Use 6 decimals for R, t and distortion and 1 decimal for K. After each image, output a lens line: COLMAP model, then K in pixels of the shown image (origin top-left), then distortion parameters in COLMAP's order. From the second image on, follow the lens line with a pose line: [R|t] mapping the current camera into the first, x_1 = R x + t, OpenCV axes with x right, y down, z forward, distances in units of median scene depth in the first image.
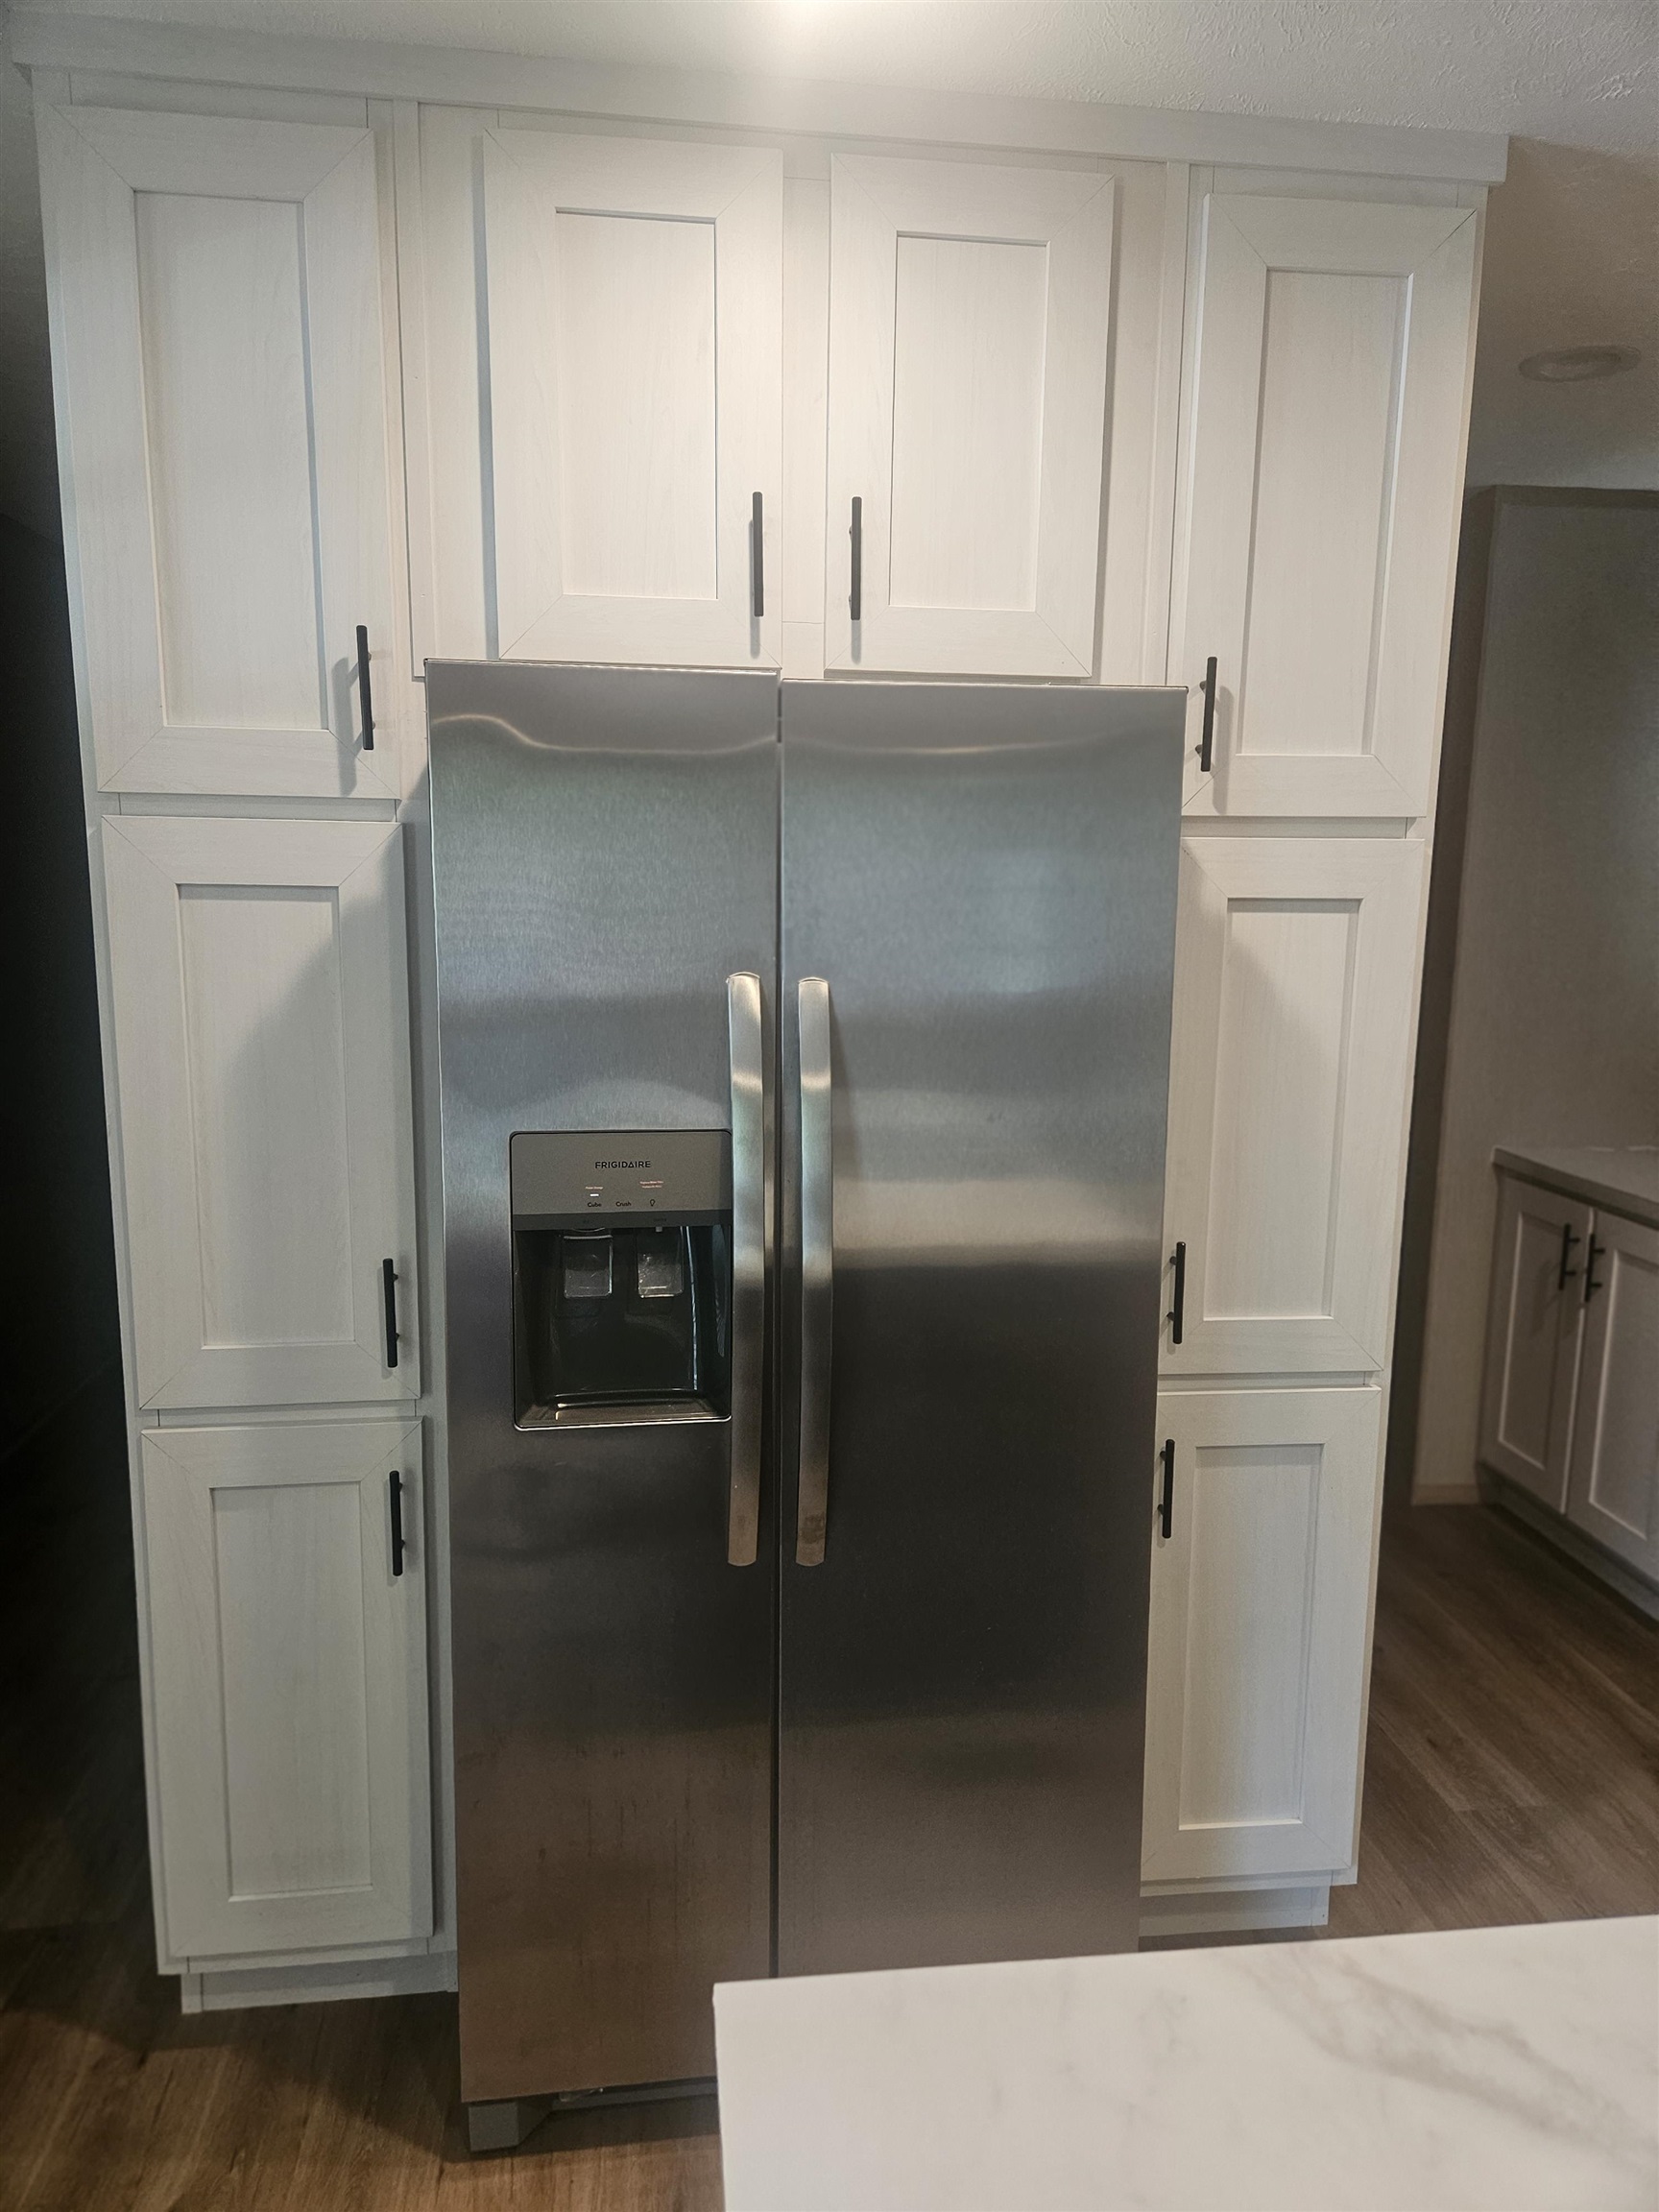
lens RADIAL K [[1479.1, 0, 813.3], [0, 1479.1, 1120.5], [0, 0, 1]] dist [0.033952, -0.021083]
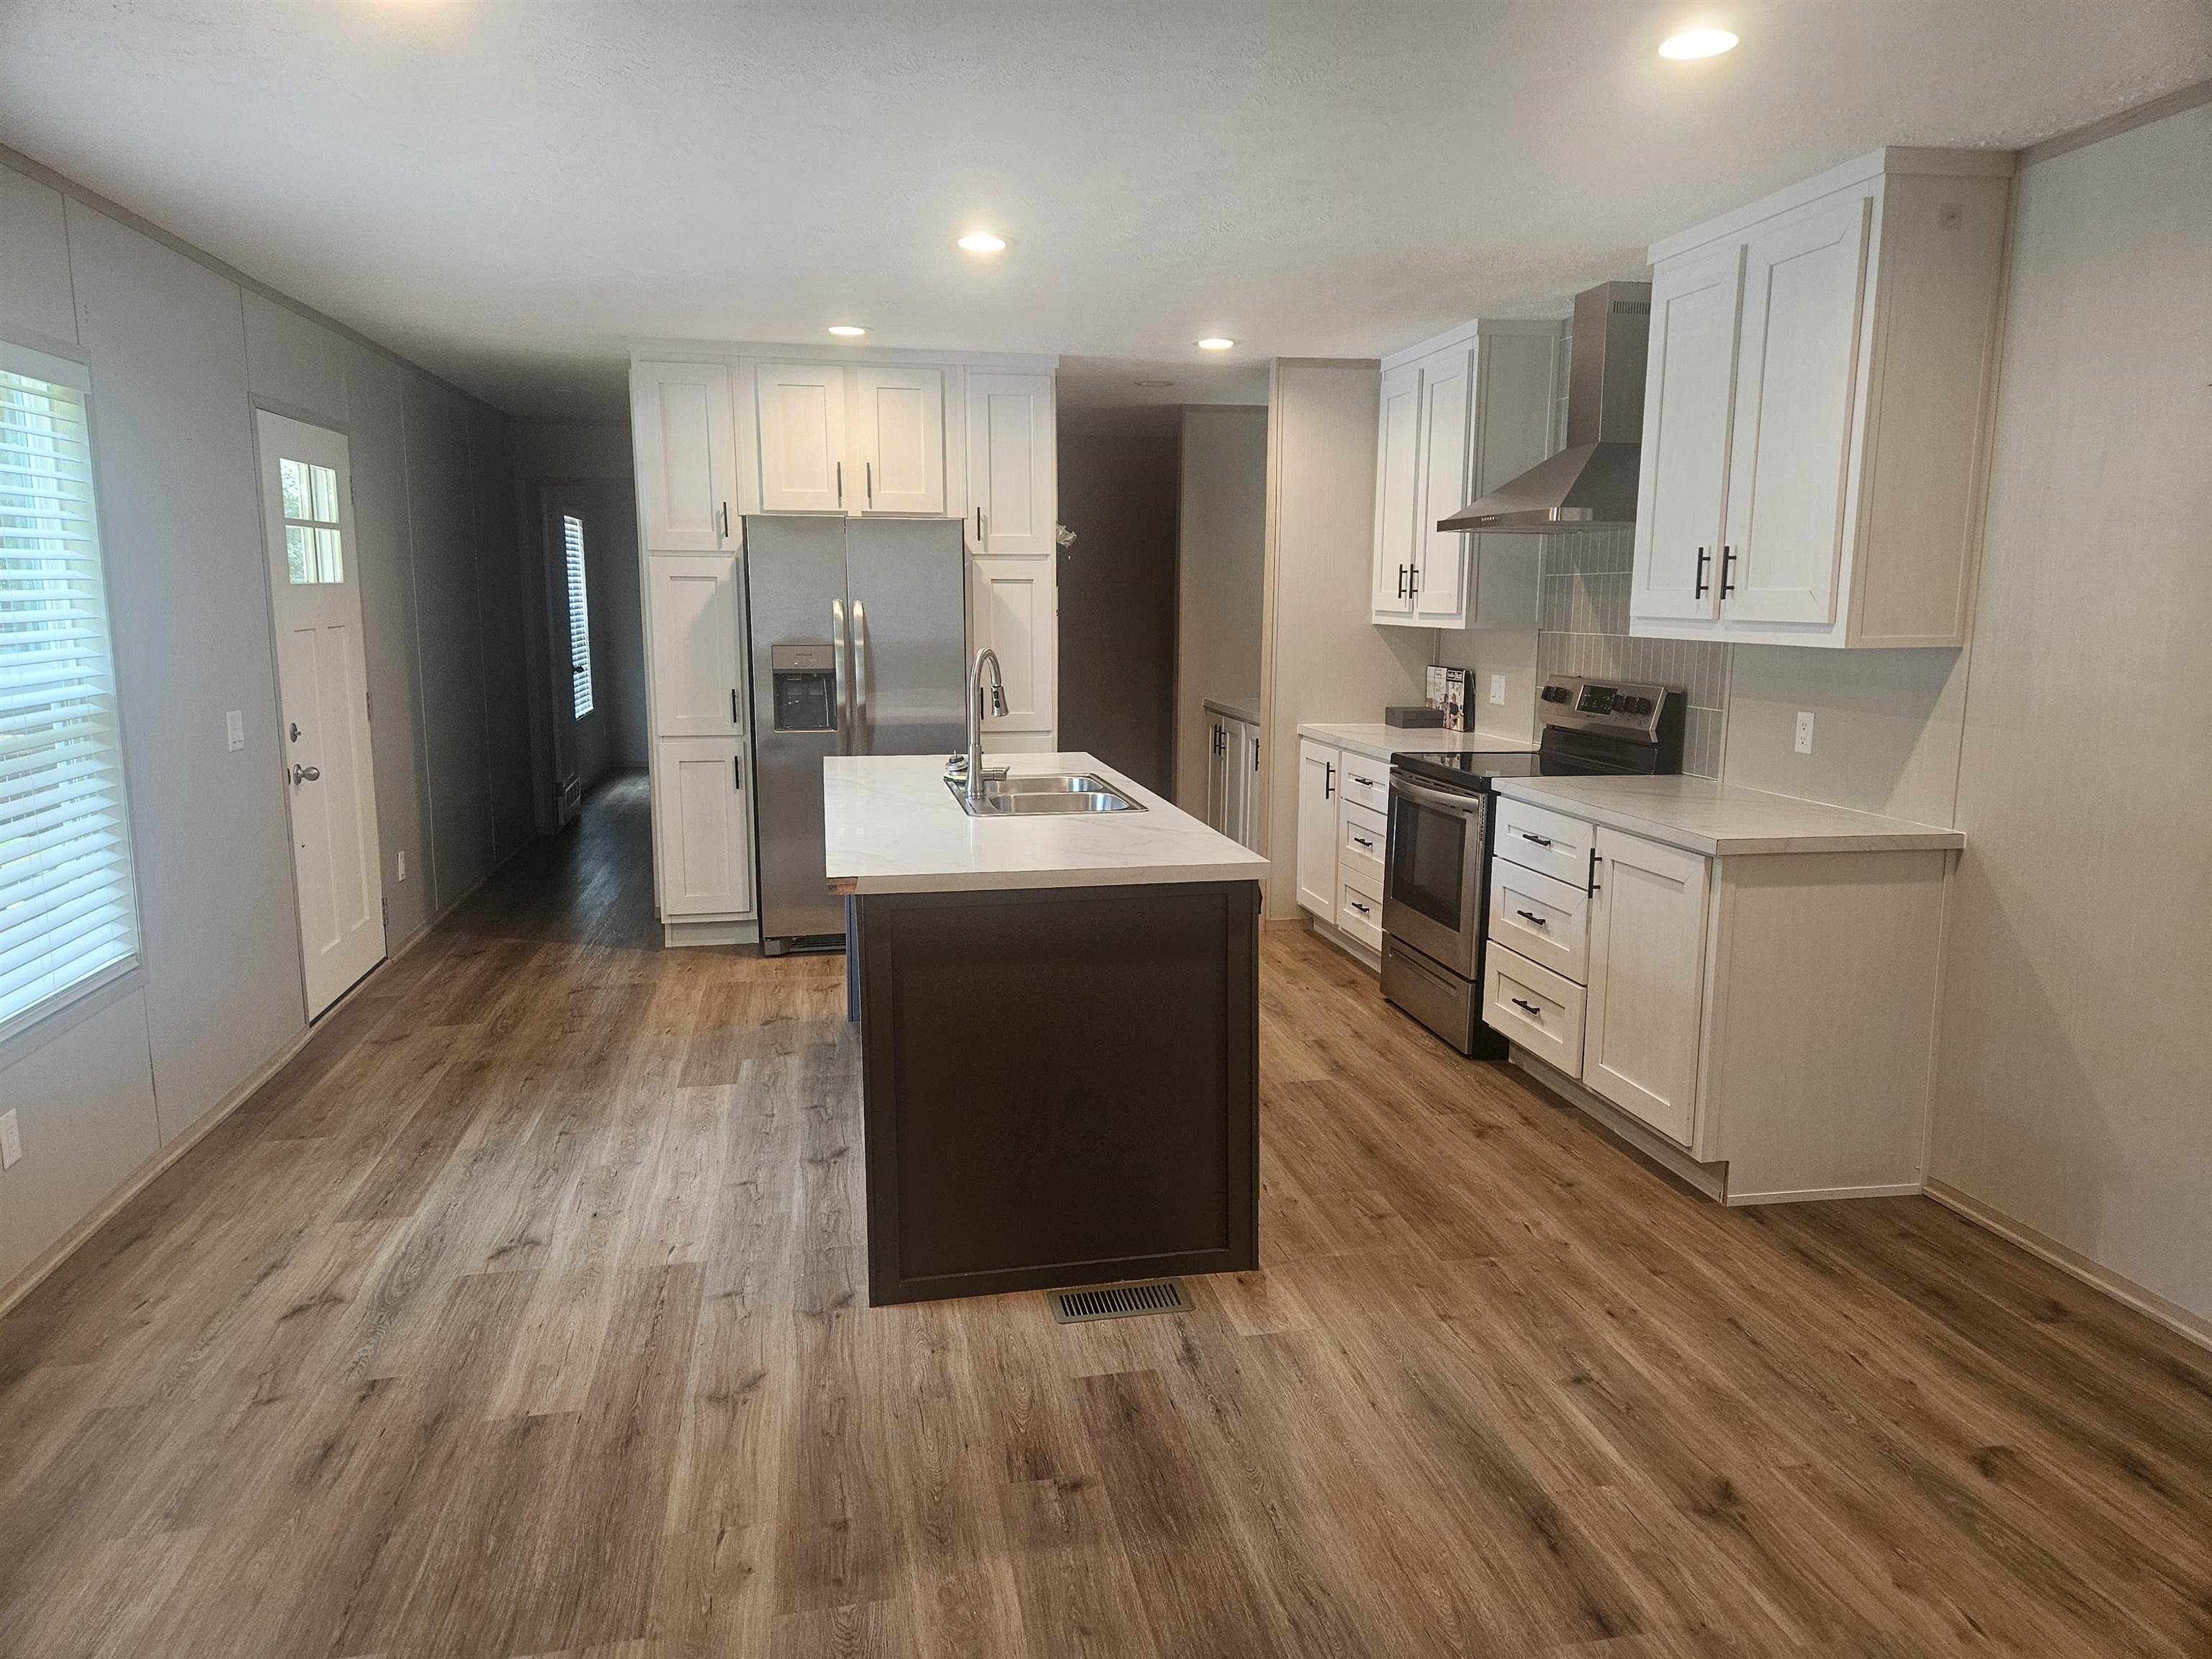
lens RADIAL K [[1479.1, 0, 1111.2], [0, 1479.1, 831.8], [0, 0, 1]] dist [0.033952, -0.021083]
pose [[0.995503, -0.025808, 0.091144, 0.250495], [0.025402, 0.999662, 0.005612, 0.425061], [-0.091258, -0.003272, 0.995822, -2.439490]]
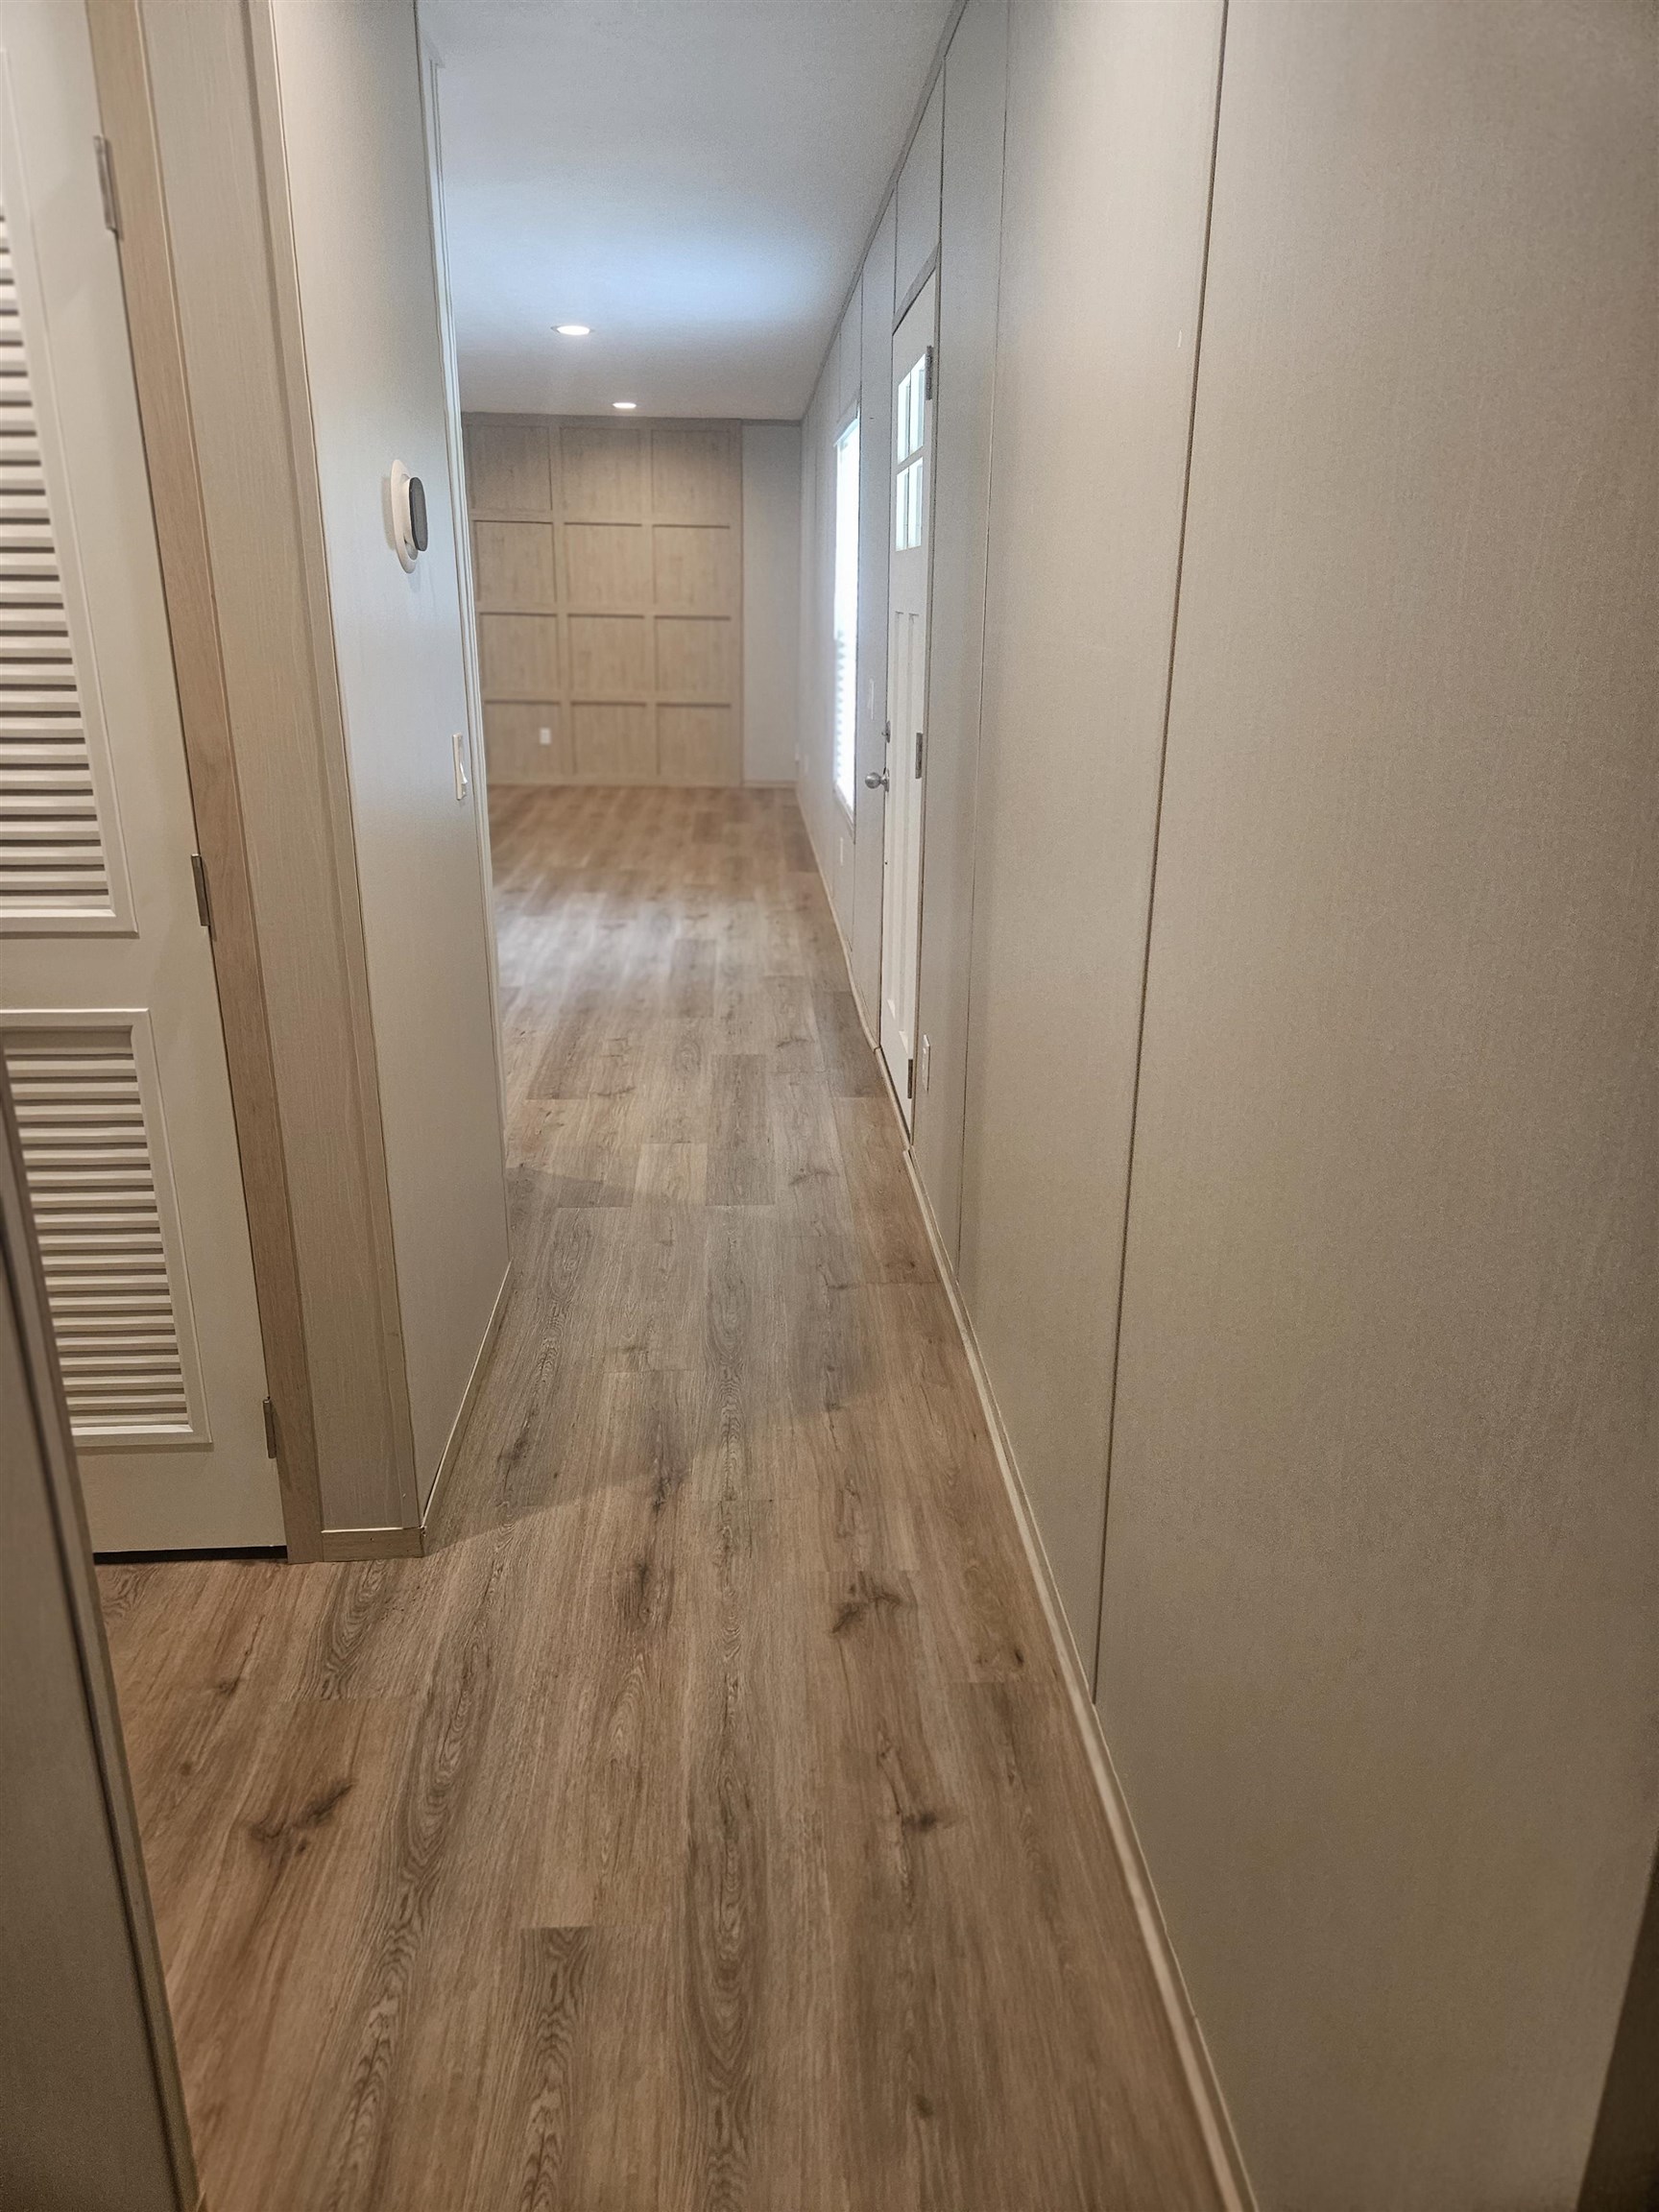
lens RADIAL K [[1479.1, 0, 828.0], [0, 1479.1, 1147.8], [0, 0, 1]] dist [0.033952, -0.021083]
pose [[-0.999036, -0.029528, 0.032489, -1.056207], [-0.009282, 0.865358, 0.501069, -0.446442], [-0.042910, 0.500284, -0.864797, 3.130194]]
